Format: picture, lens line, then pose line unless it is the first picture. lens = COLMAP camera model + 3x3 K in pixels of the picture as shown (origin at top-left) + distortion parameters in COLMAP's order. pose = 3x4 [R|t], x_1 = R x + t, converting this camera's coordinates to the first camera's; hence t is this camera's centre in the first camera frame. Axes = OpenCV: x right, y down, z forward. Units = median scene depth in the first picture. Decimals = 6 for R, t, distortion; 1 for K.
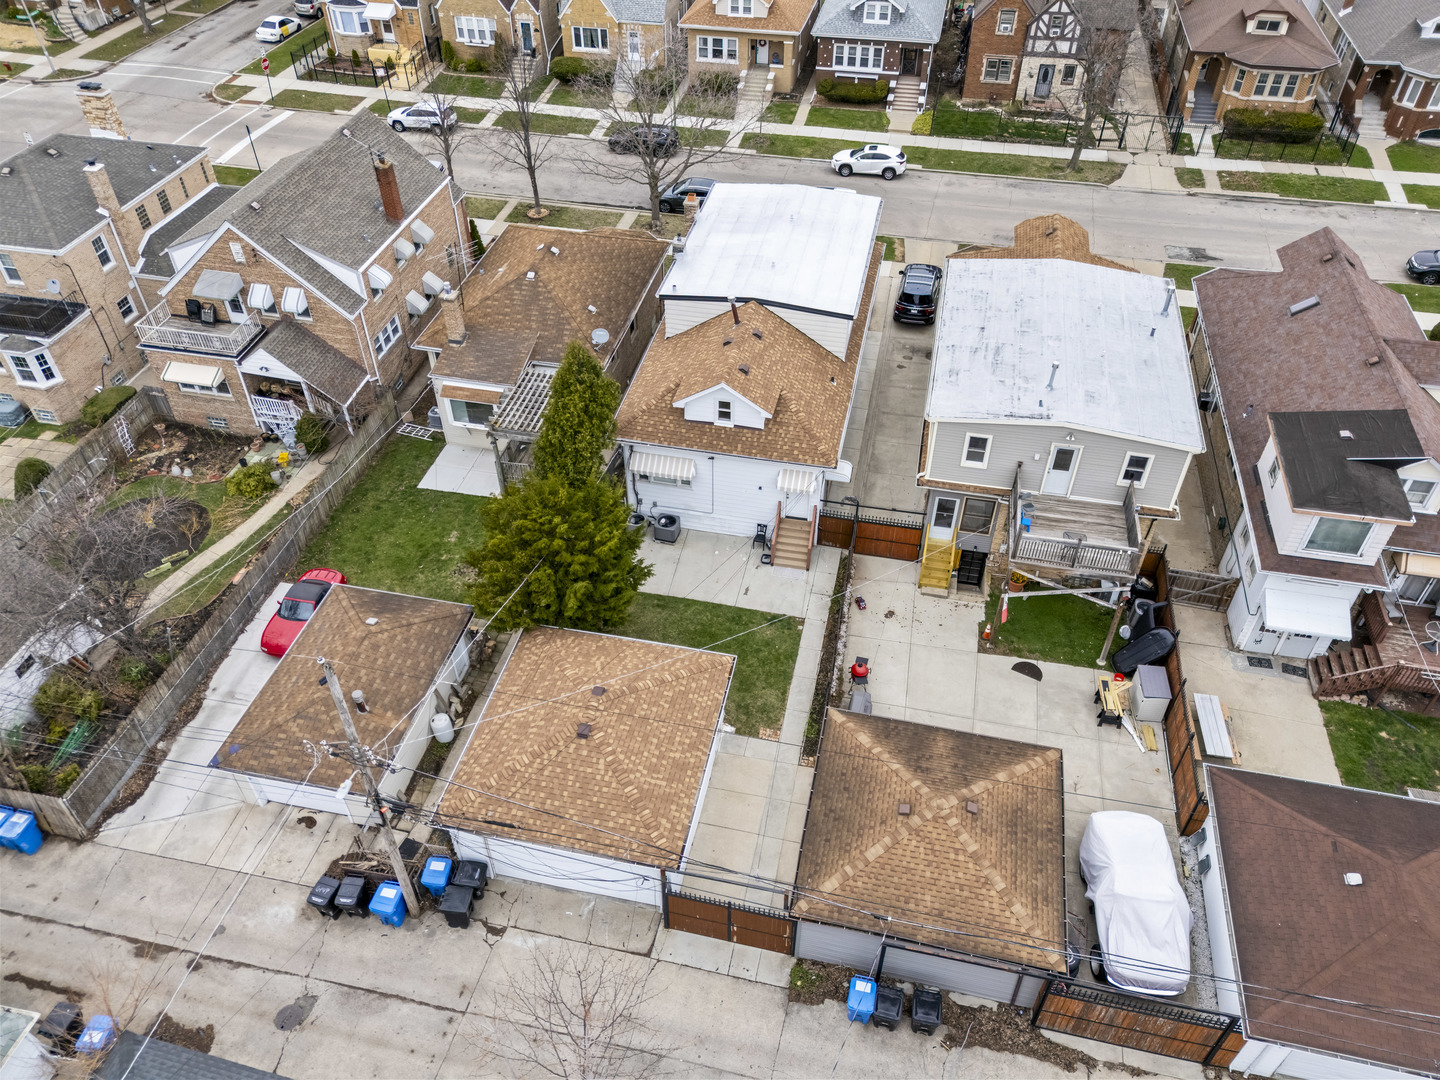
lens RADIAL K [[1076.8, 0, 720.1], [0, 1076.8, 543.4], [0, 0, 1]] dist [0.027199, -0.000795]
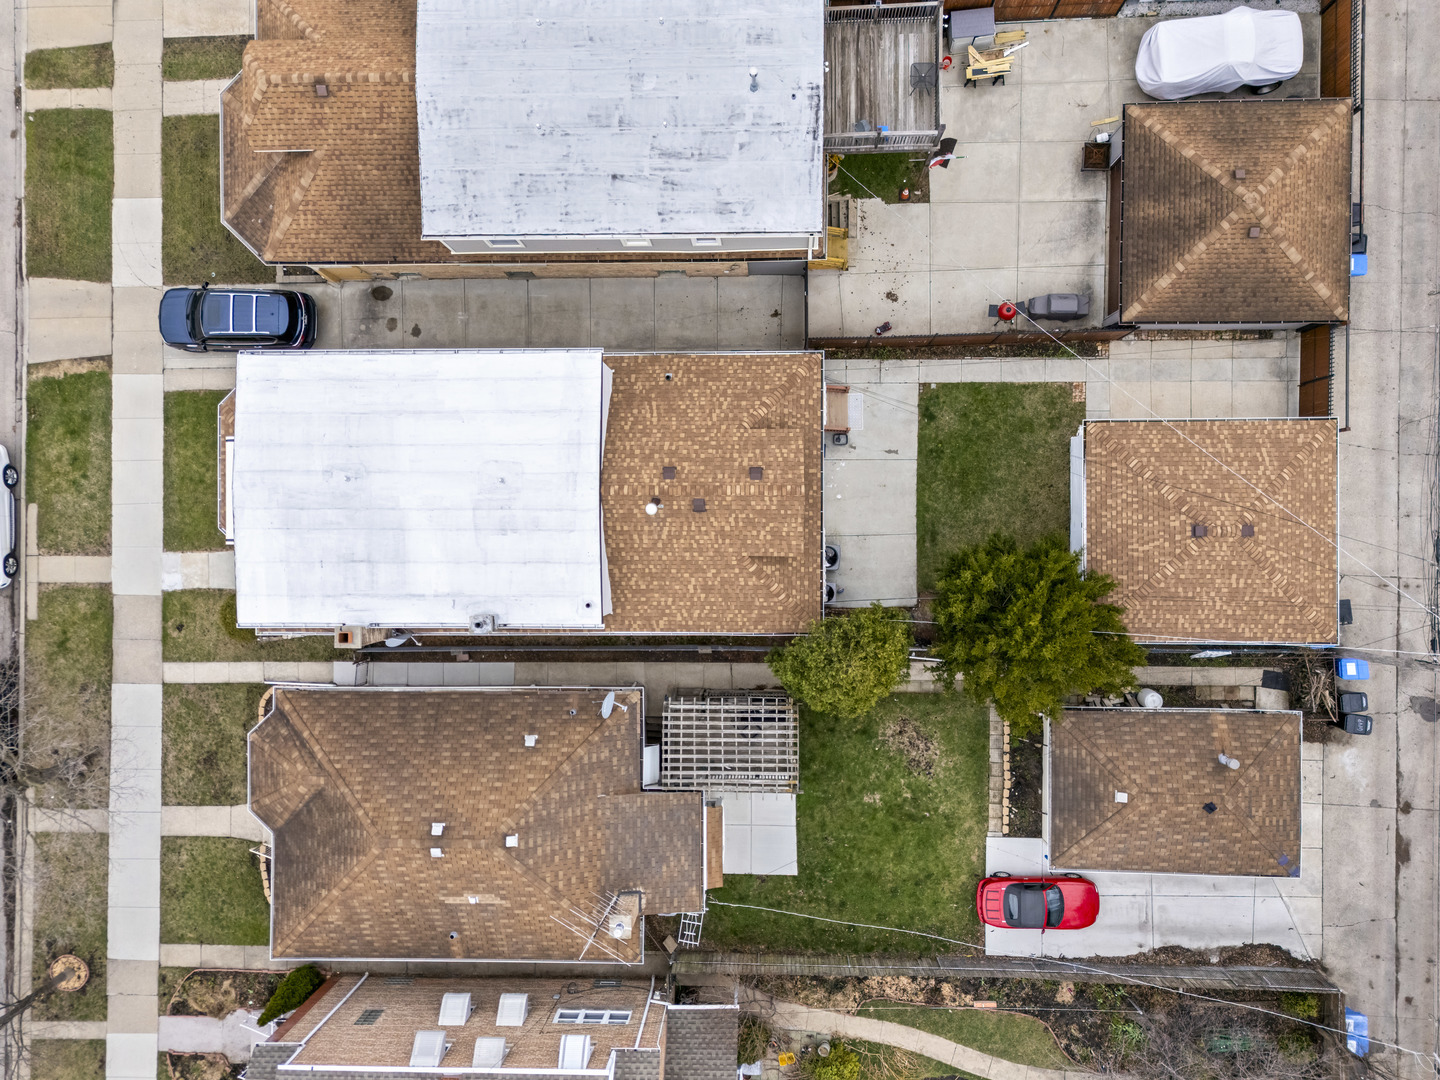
lens RADIAL K [[1076.8, 0, 721.7], [0, 1076.8, 539.9], [0, 0, 1]] dist [0.027199, -0.000795]
pose [[-0.210450, -0.977550, 0.010382, -0.032203], [0.685622, -0.140016, 0.714365, -0.830180], [-0.696874, 0.157456, 0.699696, 0.536037]]
